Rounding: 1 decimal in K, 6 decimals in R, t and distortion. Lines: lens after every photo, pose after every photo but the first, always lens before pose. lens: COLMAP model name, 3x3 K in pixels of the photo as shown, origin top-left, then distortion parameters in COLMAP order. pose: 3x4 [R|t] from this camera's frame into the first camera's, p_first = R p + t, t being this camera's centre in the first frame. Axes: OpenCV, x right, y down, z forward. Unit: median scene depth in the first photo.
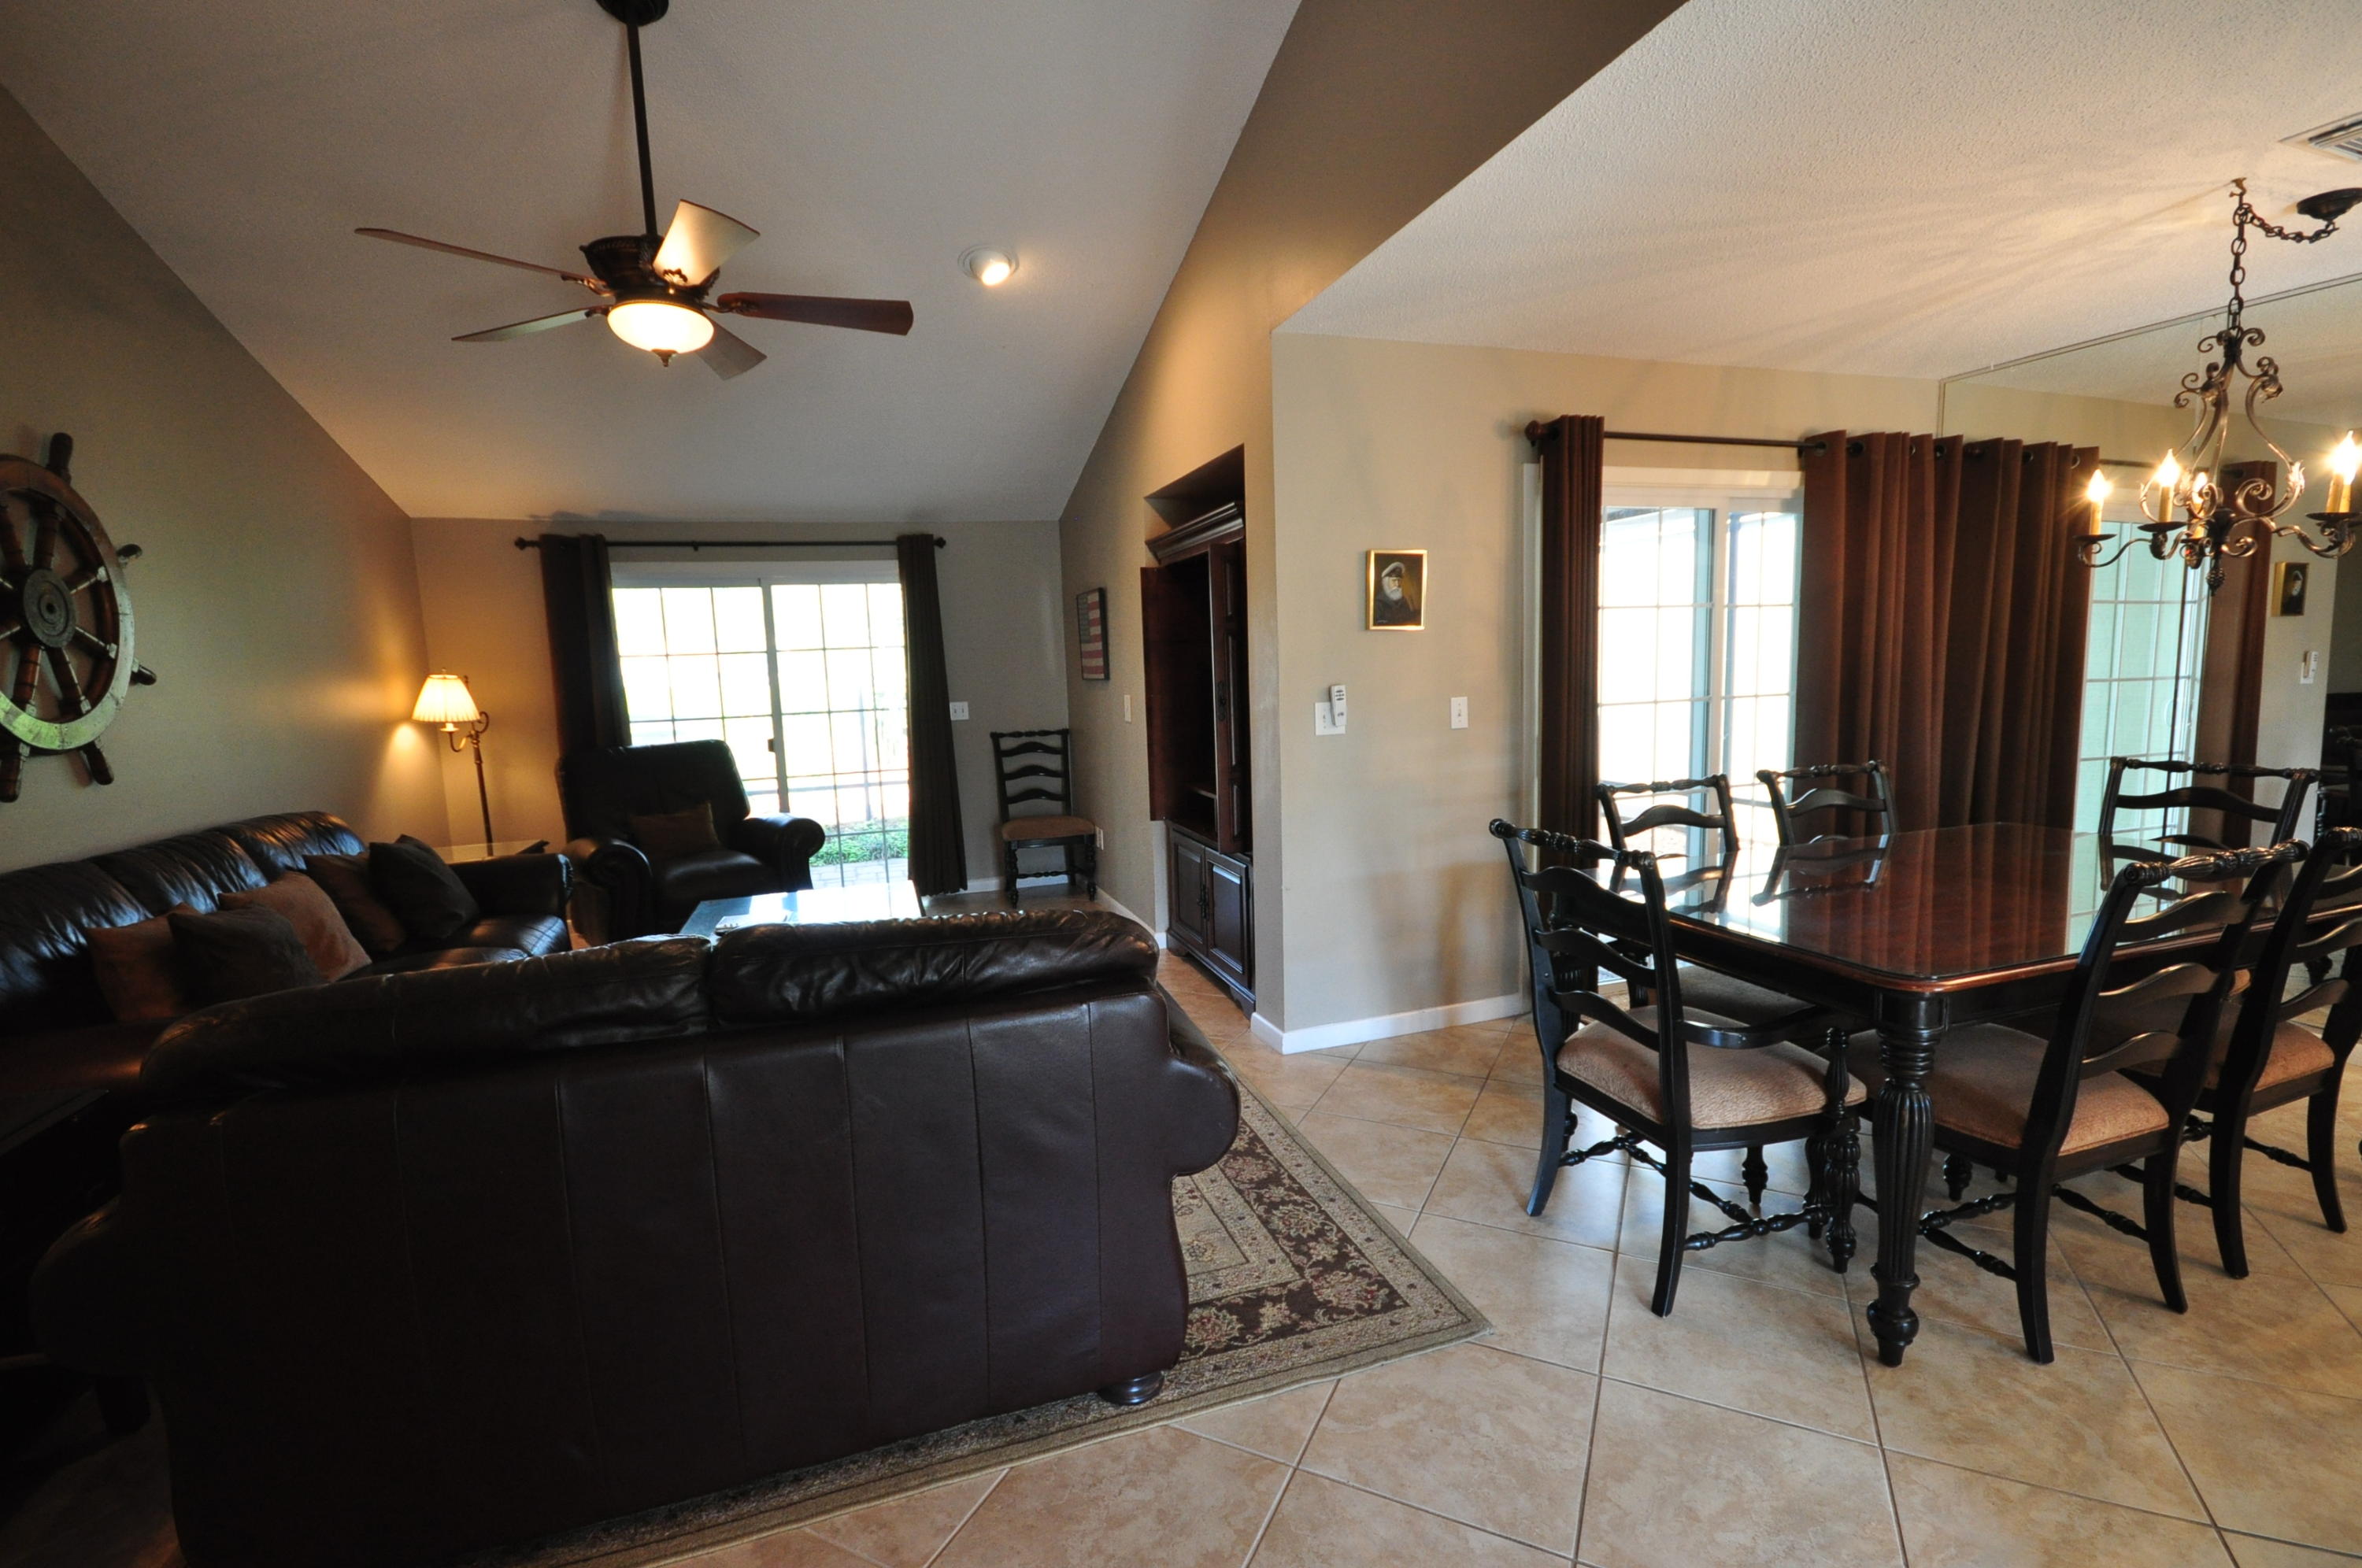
lens RADIAL K [[1035.9, 0, 1181.0], [0, 1035.9, 784.0], [0, 0, 1]] dist [0.015878, -0.012168]
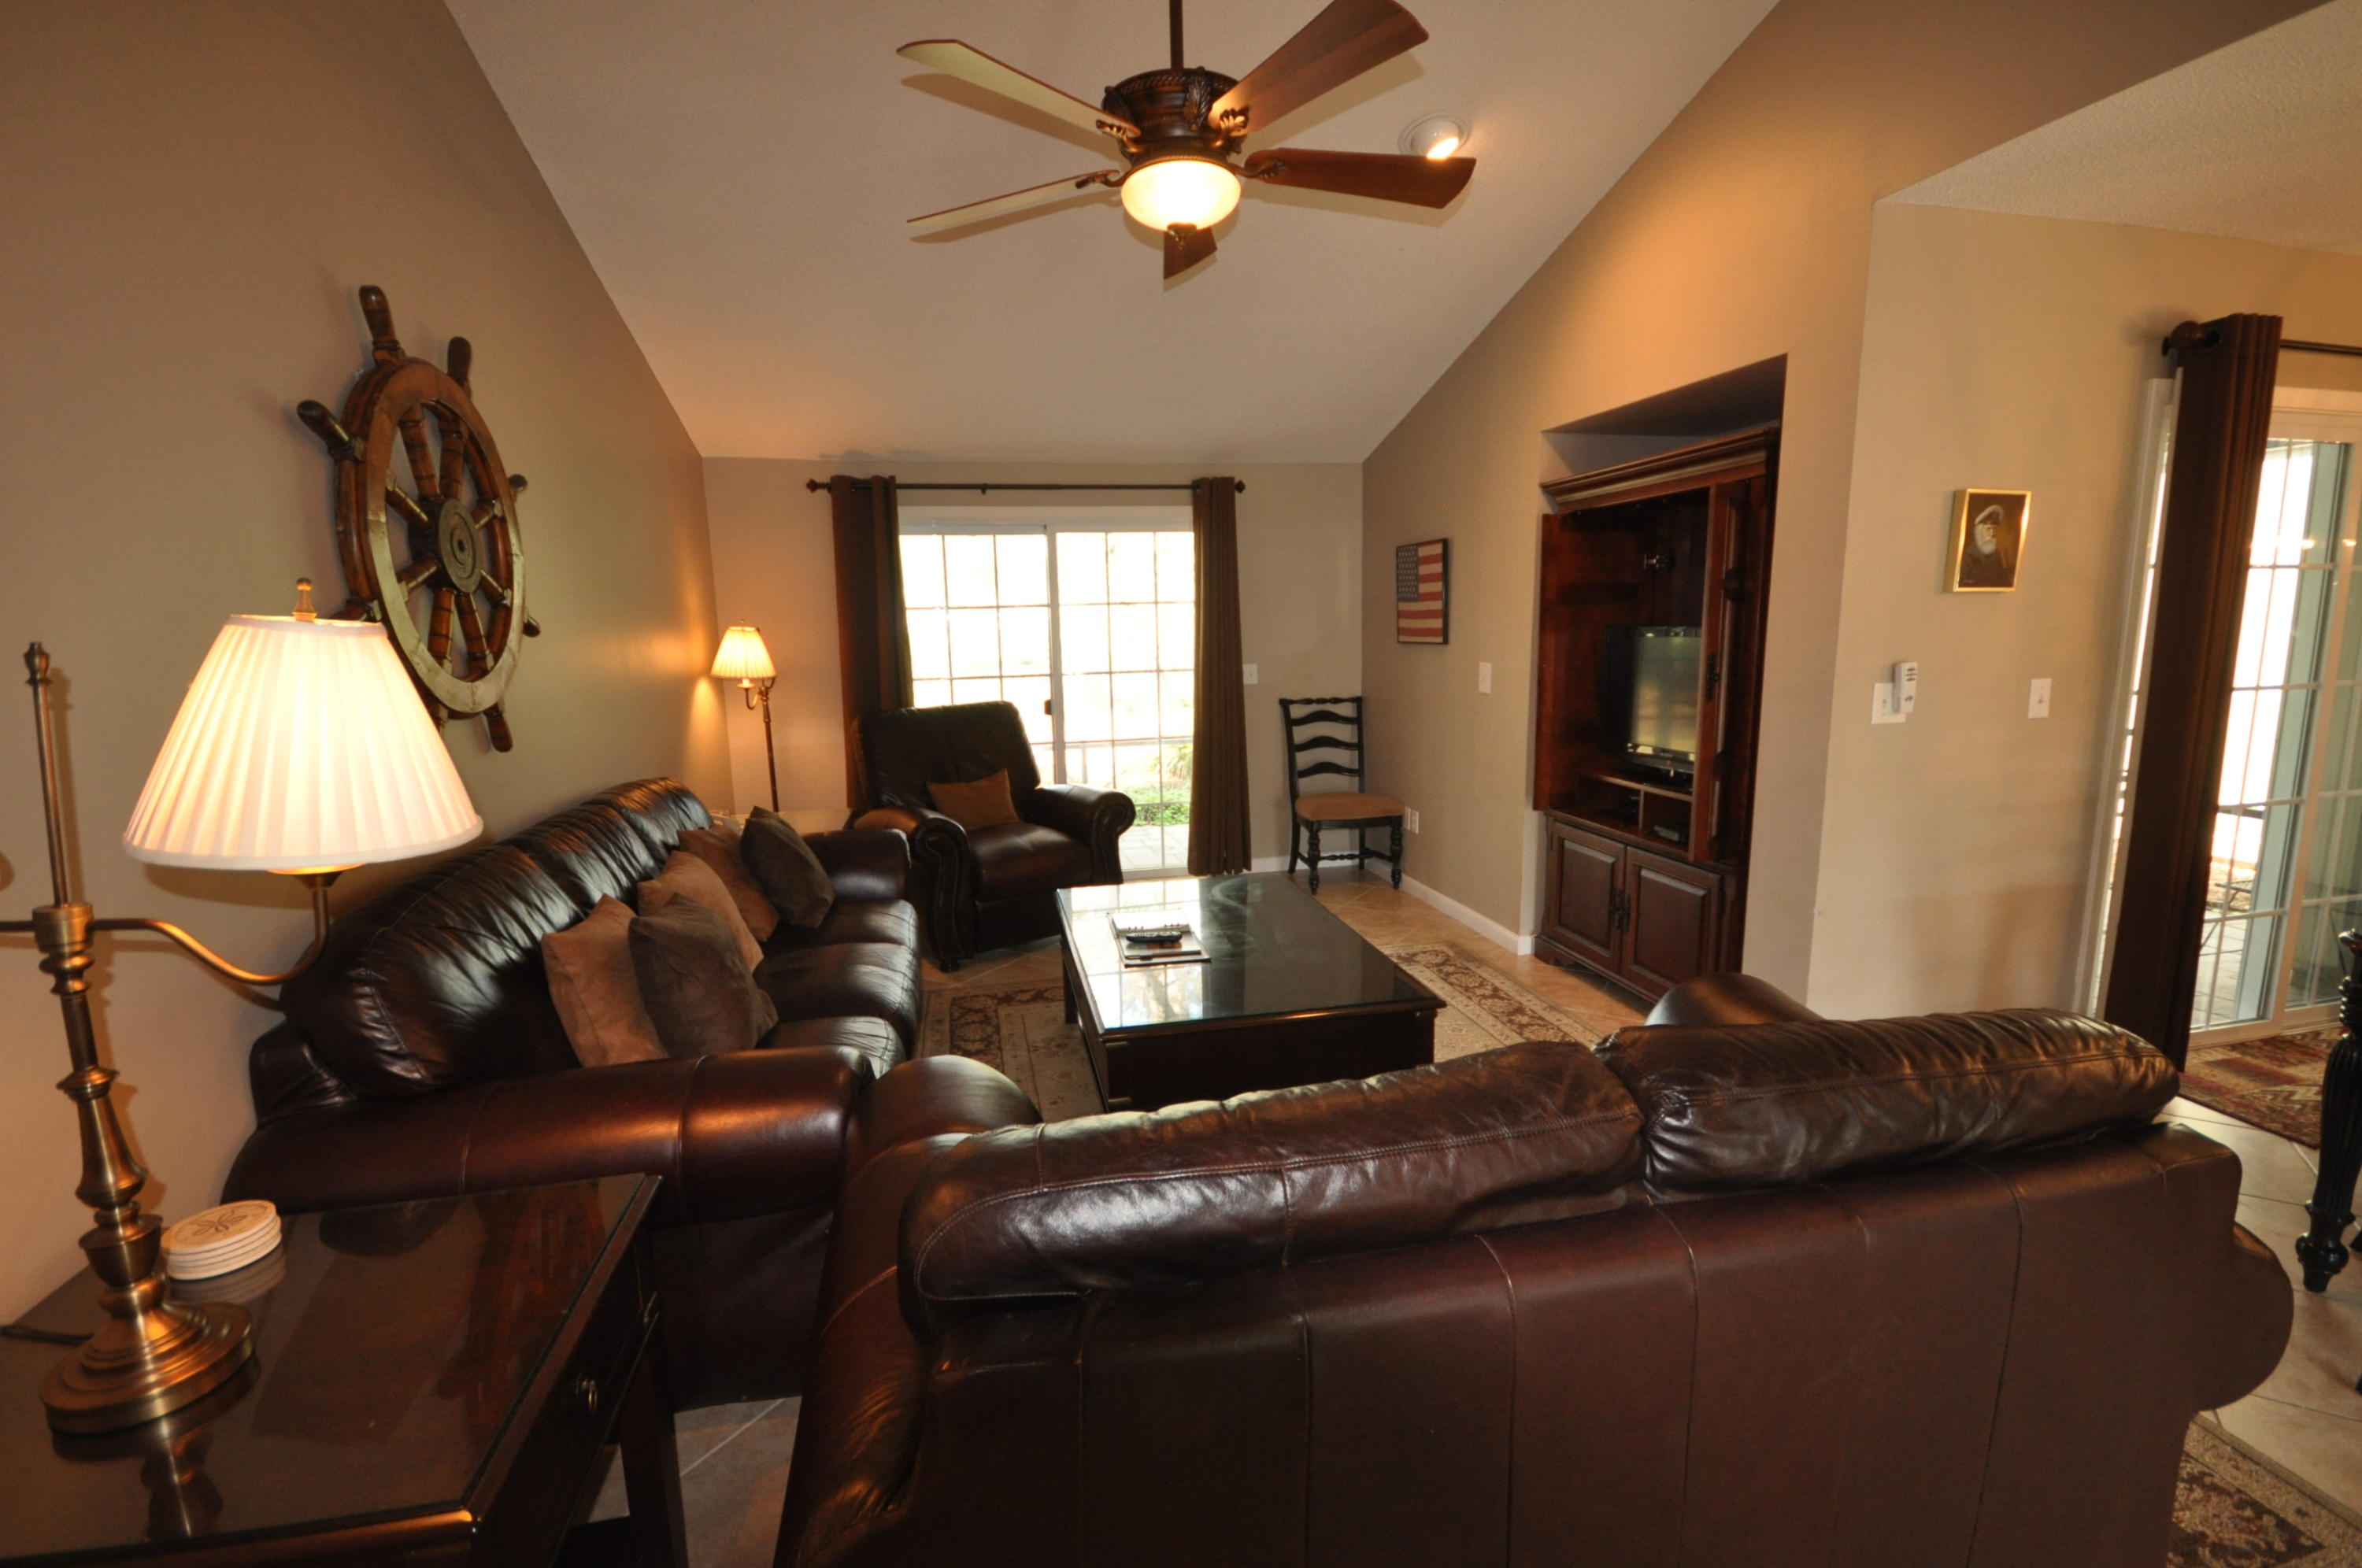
lens RADIAL K [[1035.9, 0, 1181.0], [0, 1035.9, 784.0], [0, 0, 1]] dist [0.015878, -0.012168]
pose [[0.995132, 0.031059, -0.093528, -0.214796], [-0.027123, 0.998704, 0.043057, -0.013969], [0.094744, -0.040311, 0.994685, 0.101458]]
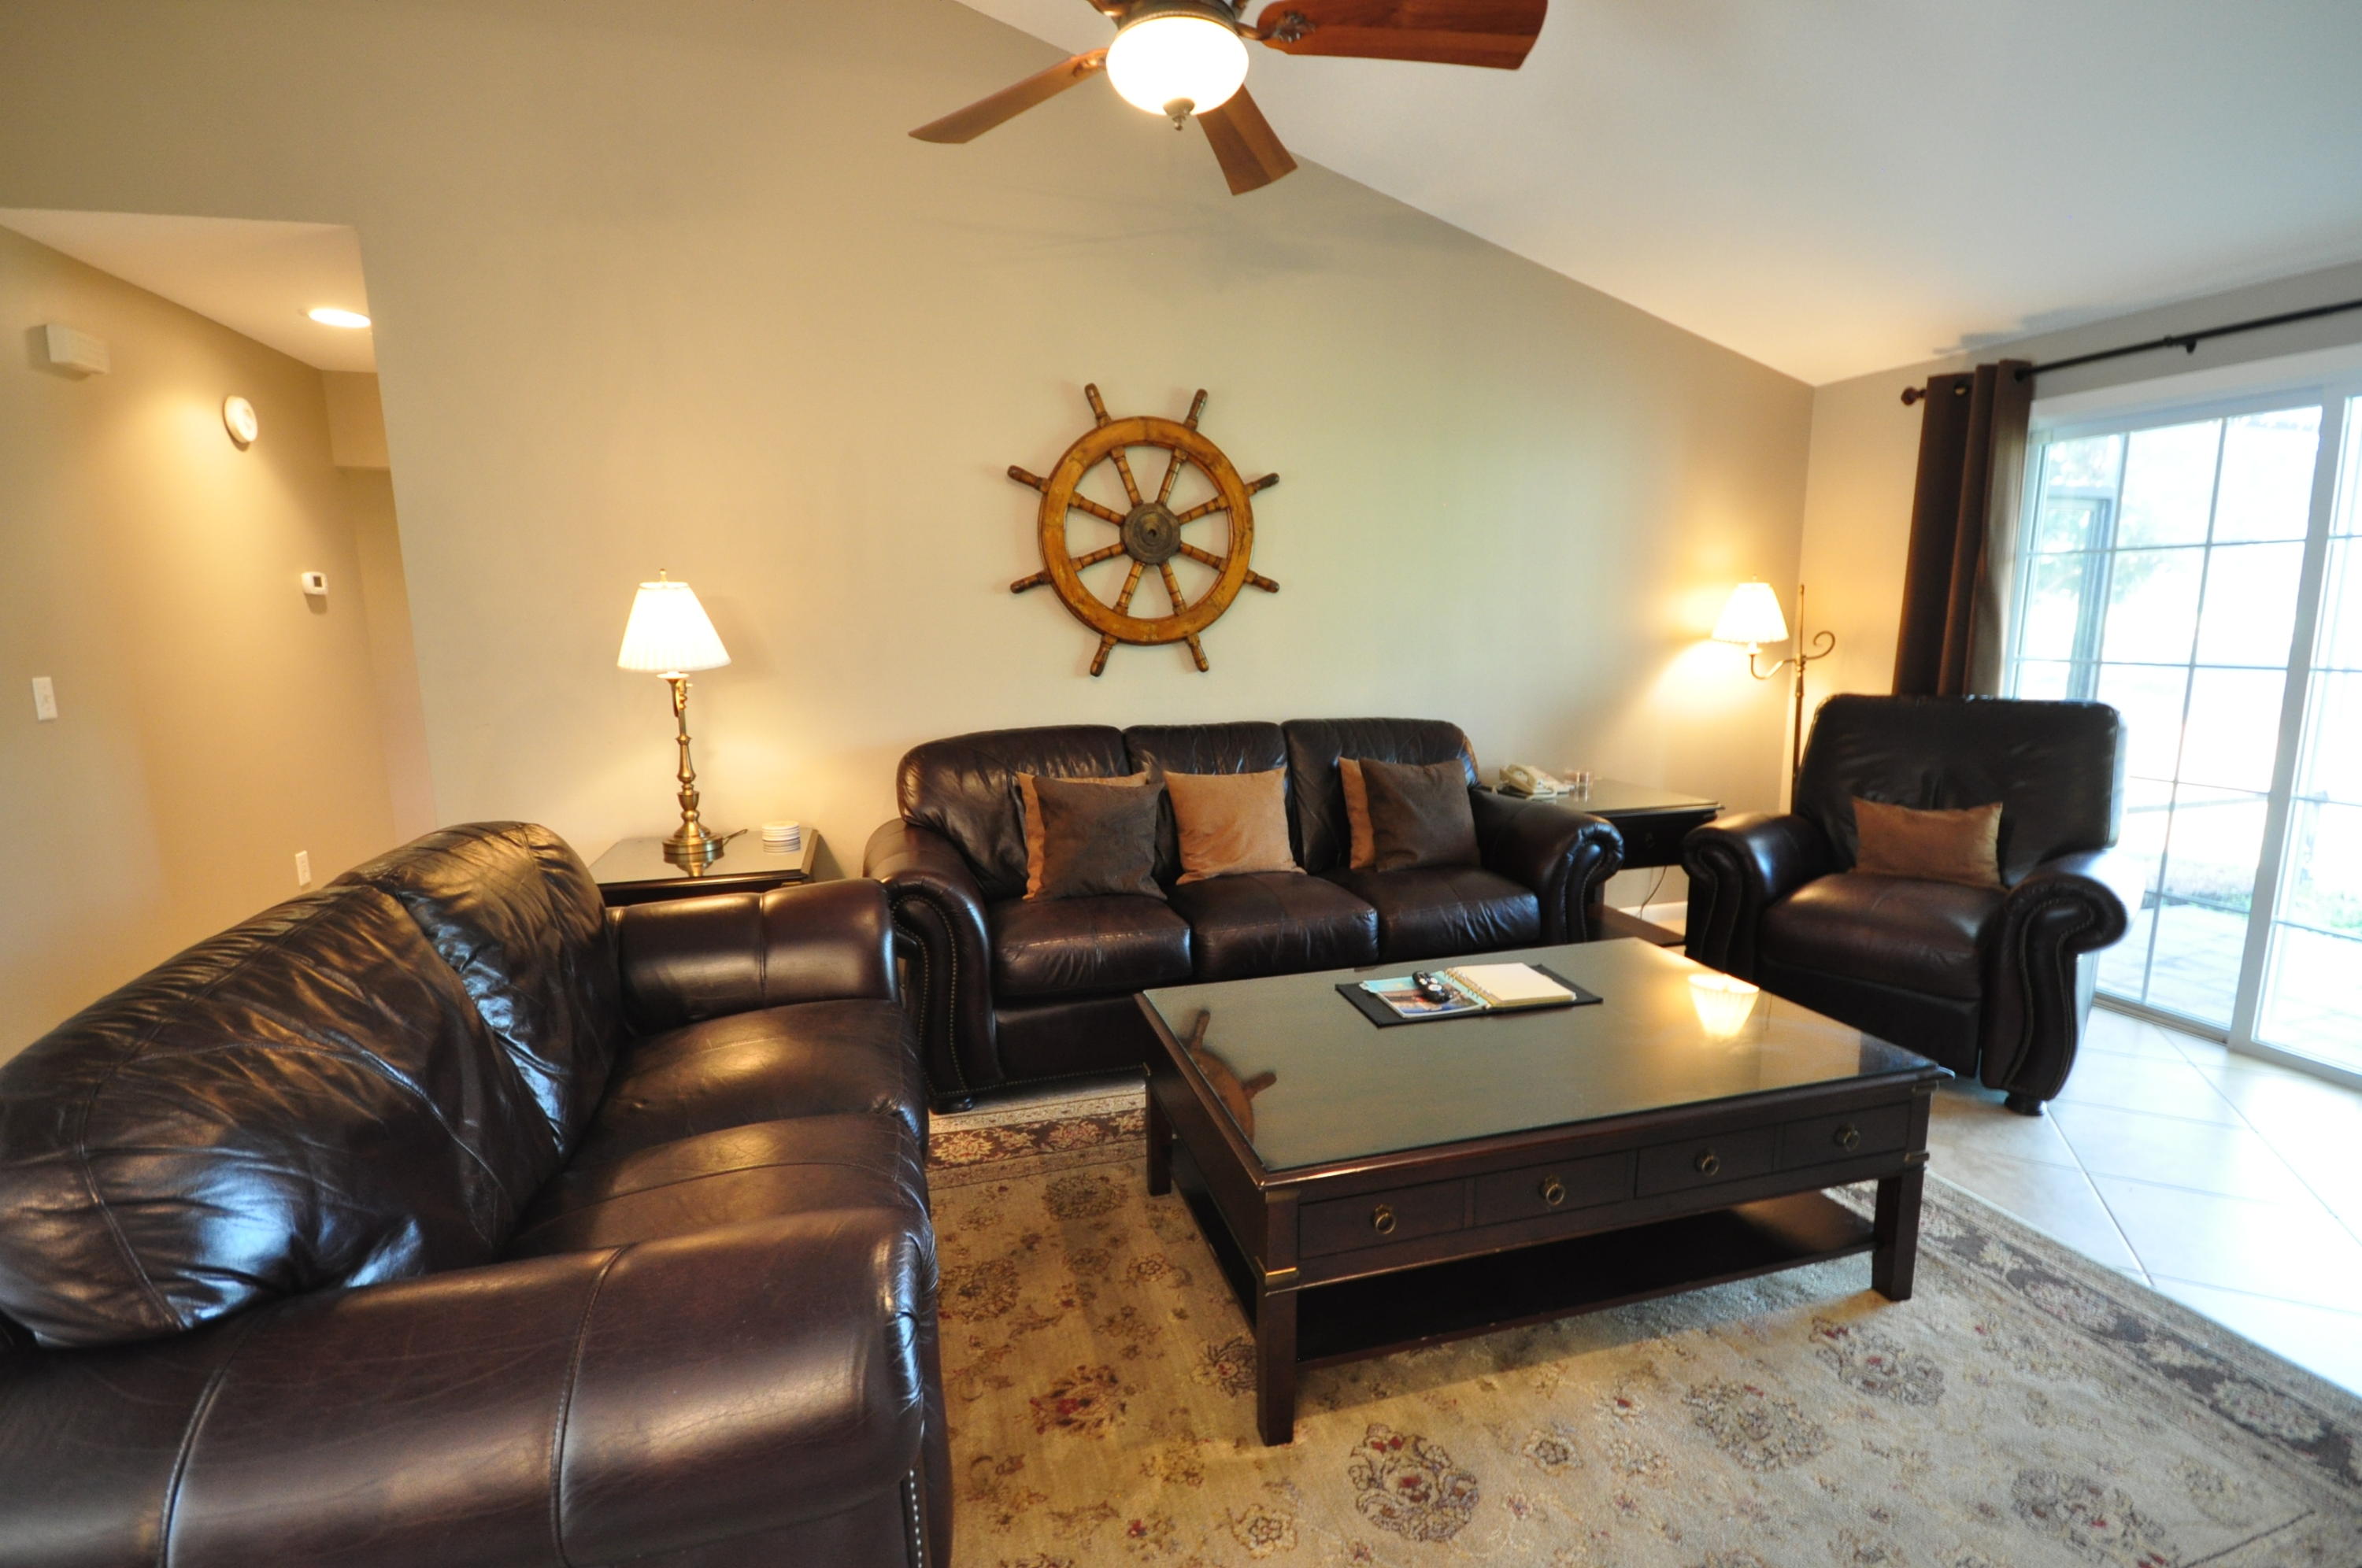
lens RADIAL K [[1035.9, 0, 1181.0], [0, 1035.9, 784.0], [0, 0, 1]] dist [0.015878, -0.012168]
pose [[-0.032798, 0.203565, -0.978512, 0.126240], [-0.105500, 0.972864, 0.205926, -0.068998], [0.993878, 0.109987, -0.010432, 0.555631]]
